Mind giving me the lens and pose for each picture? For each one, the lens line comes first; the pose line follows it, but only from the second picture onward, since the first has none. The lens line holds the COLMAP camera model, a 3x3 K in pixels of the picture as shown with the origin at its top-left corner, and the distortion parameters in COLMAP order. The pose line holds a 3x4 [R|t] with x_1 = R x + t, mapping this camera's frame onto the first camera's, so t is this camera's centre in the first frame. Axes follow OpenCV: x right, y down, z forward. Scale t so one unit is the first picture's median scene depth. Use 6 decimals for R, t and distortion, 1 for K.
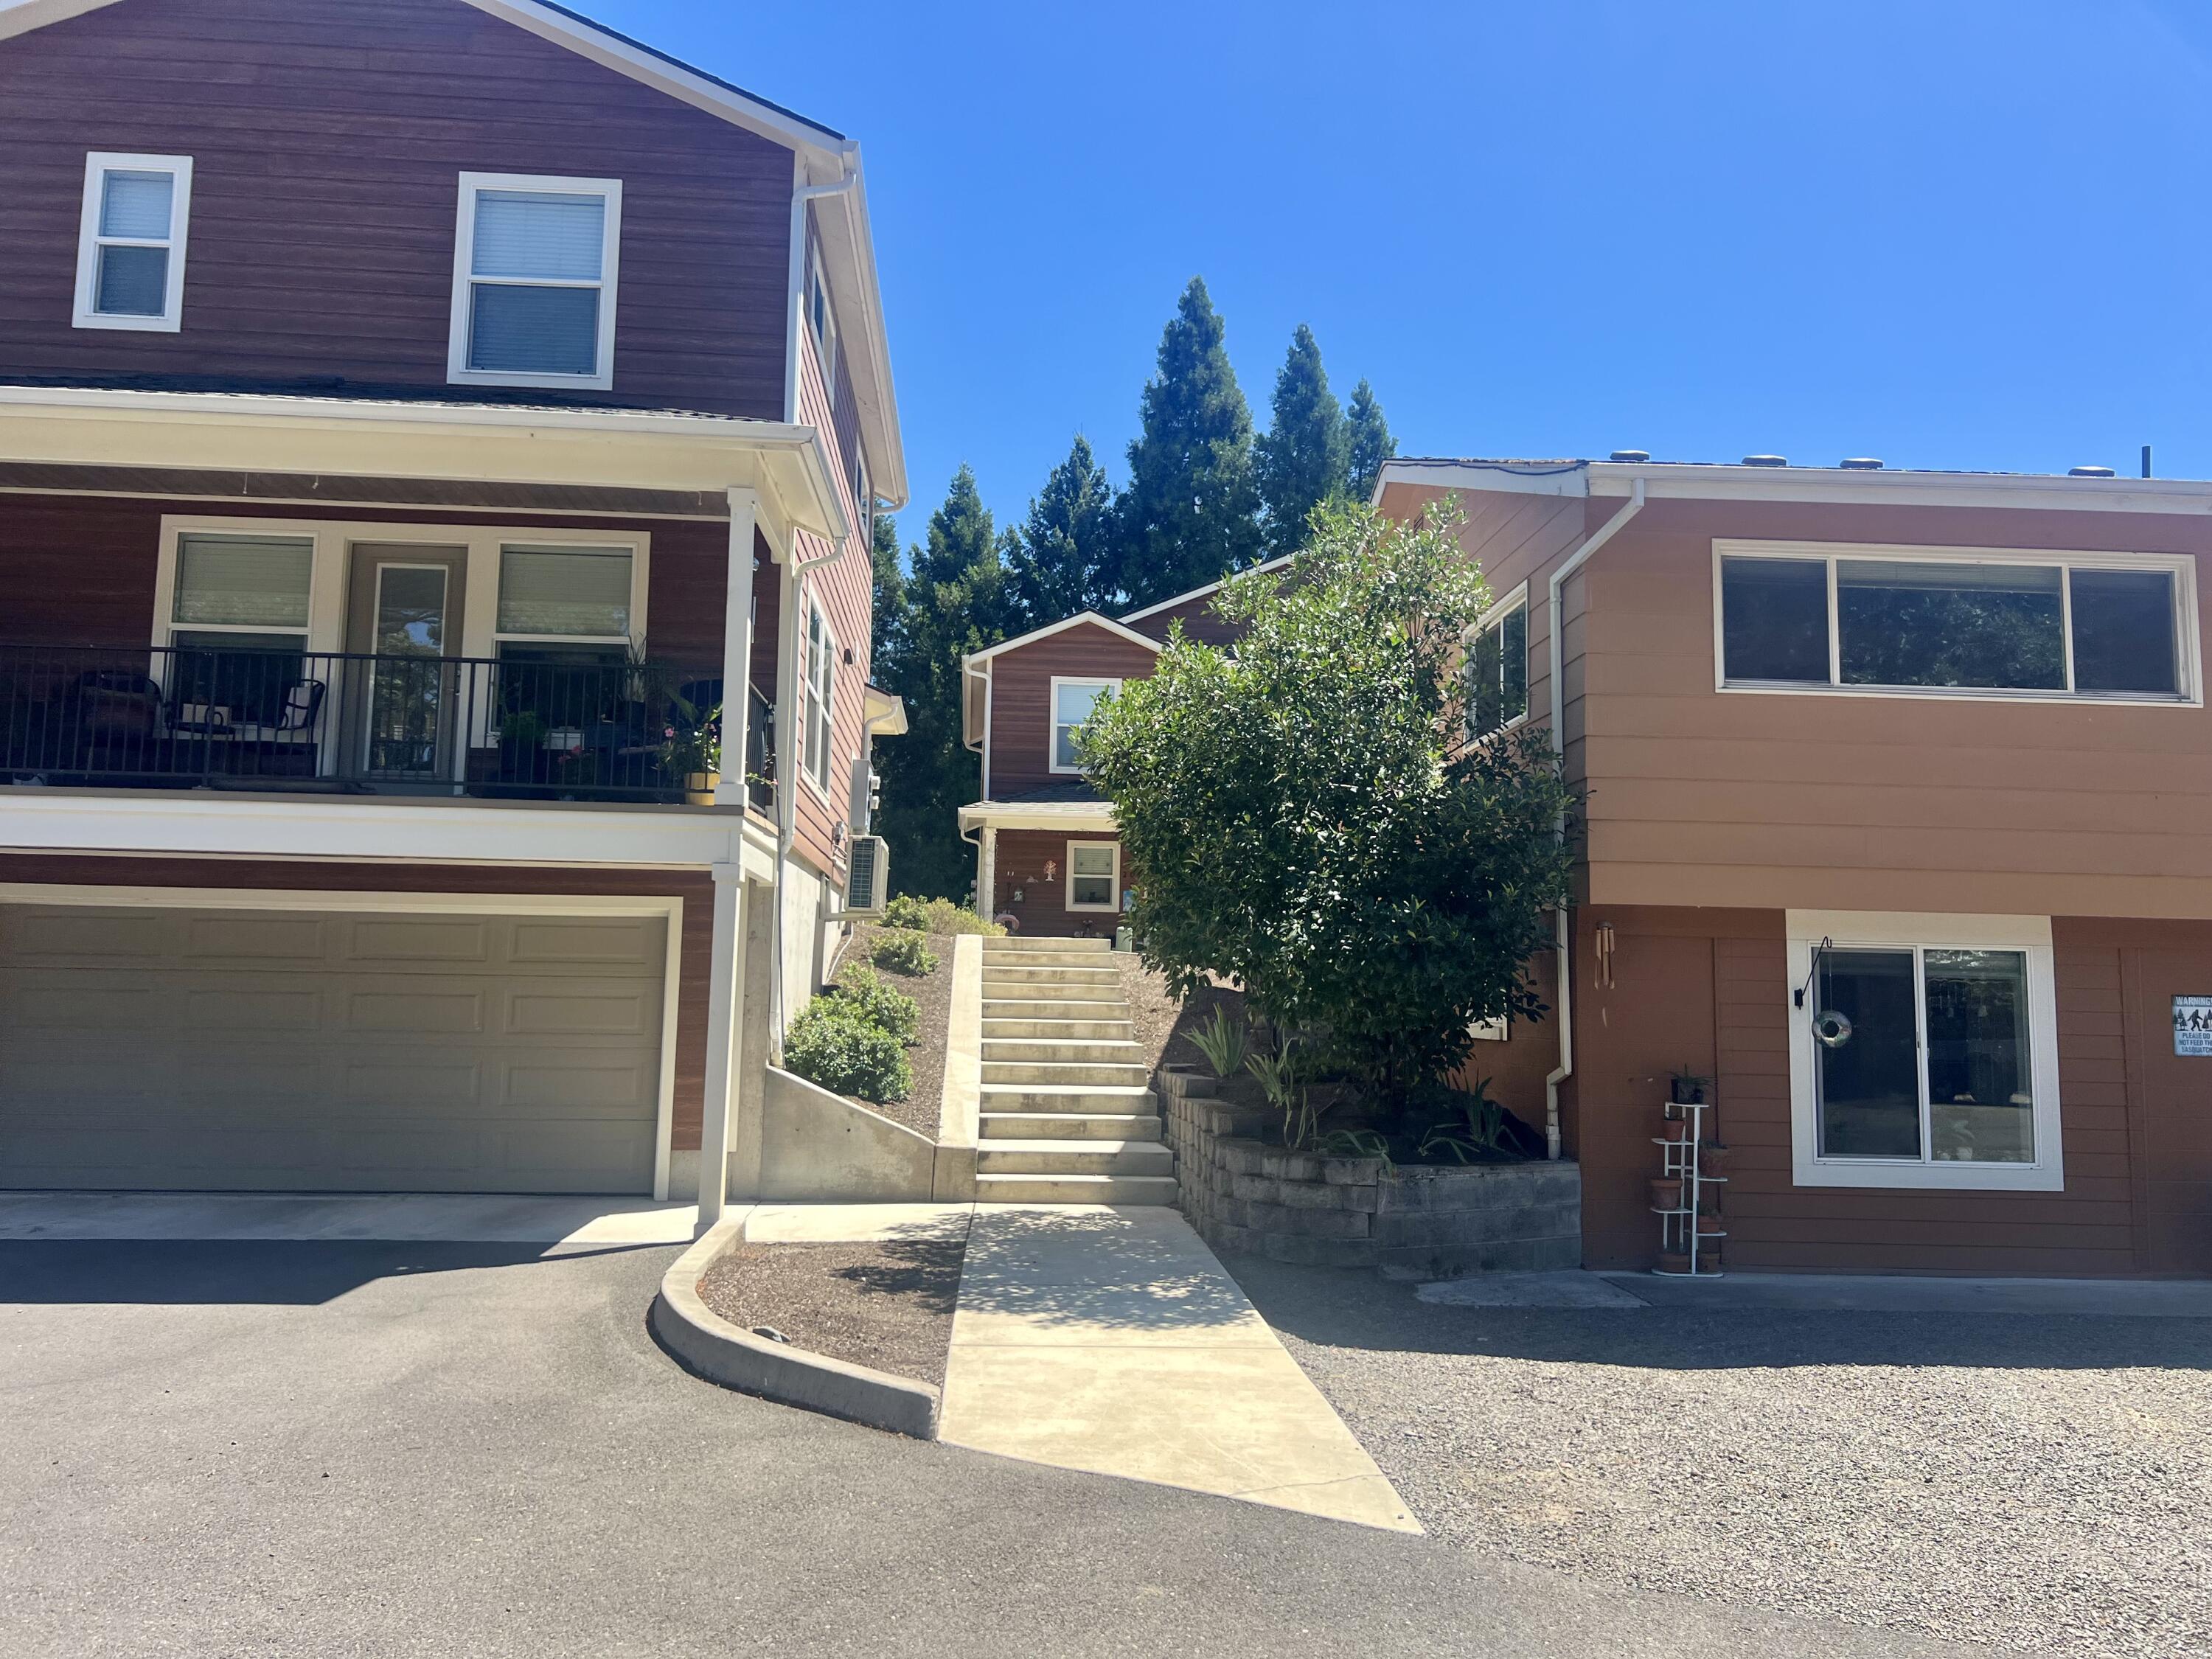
lens RADIAL K [[1648.7, 0, 1092.9], [0, 1648.7, 818.2], [0, 0, 1]] dist [0.044617, -0.045182]
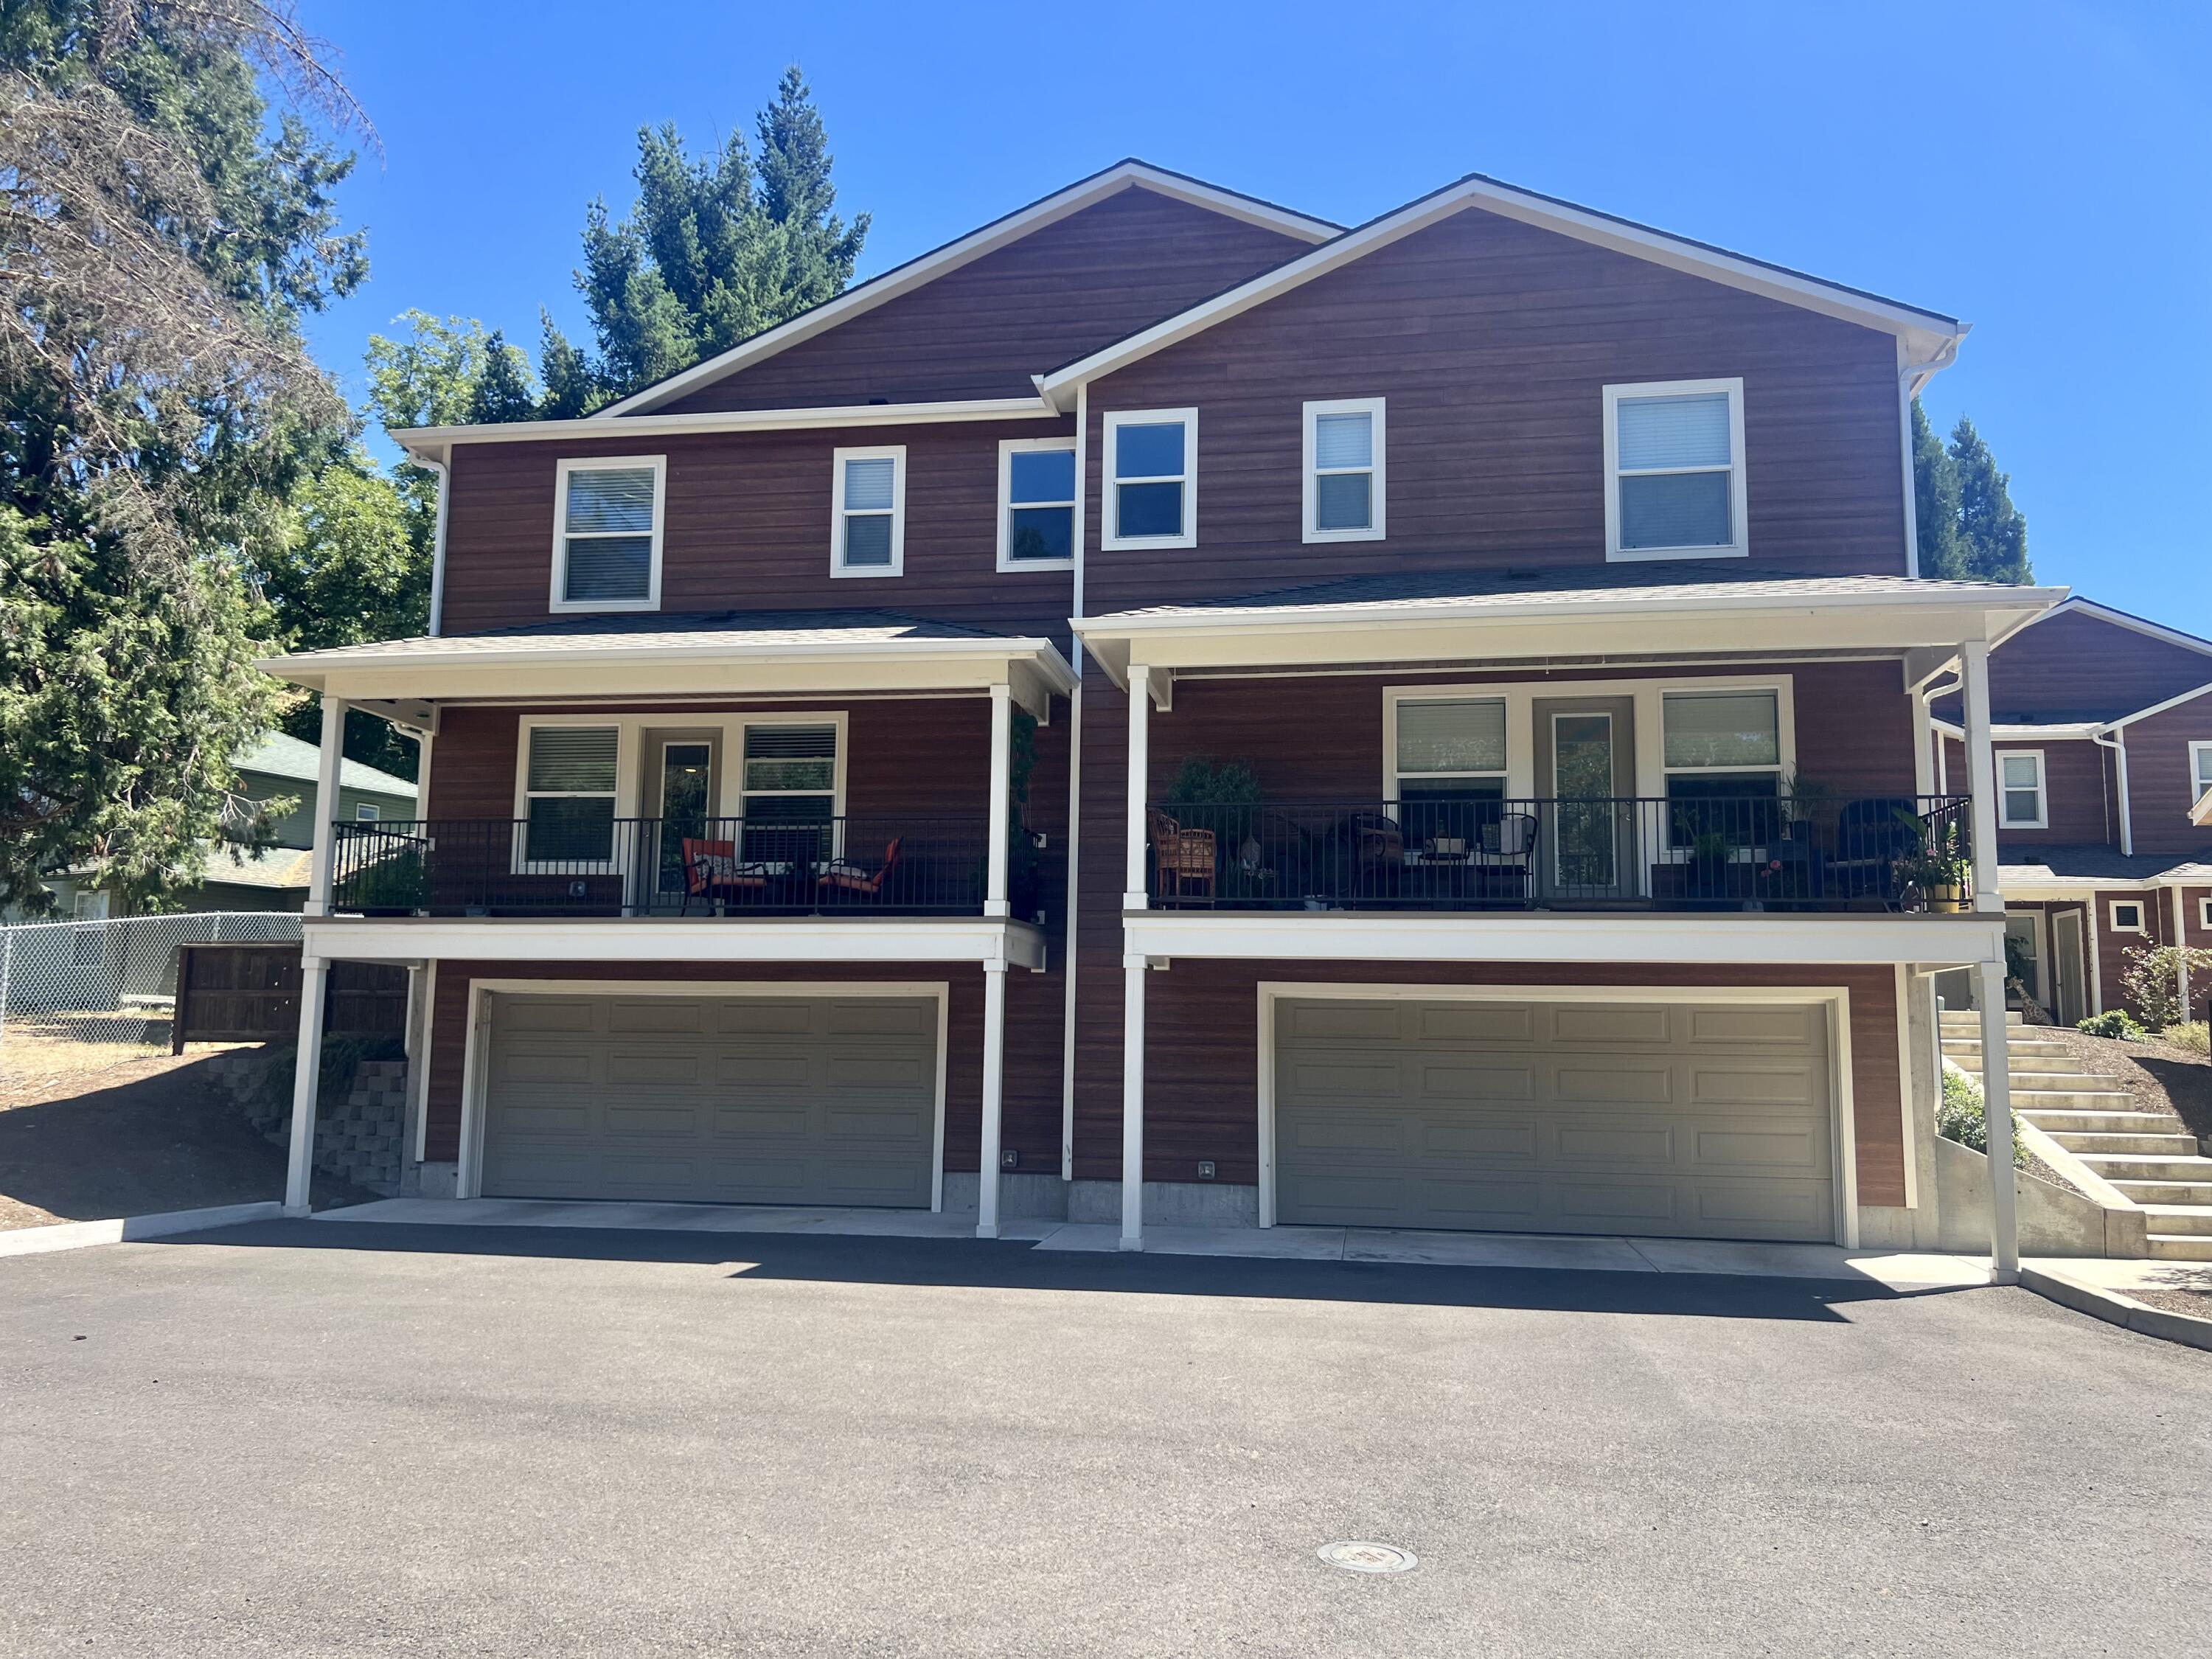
lens RADIAL K [[1648.7, 0, 1125.4], [0, 1648.7, 849.7], [0, 0, 1]] dist [0.044617, -0.045182]
pose [[0.971794, -0.032691, -0.233554, -0.452042], [0.028789, 0.999383, -0.020099, -0.039110], [0.234067, 0.012808, 0.972136, -0.246361]]
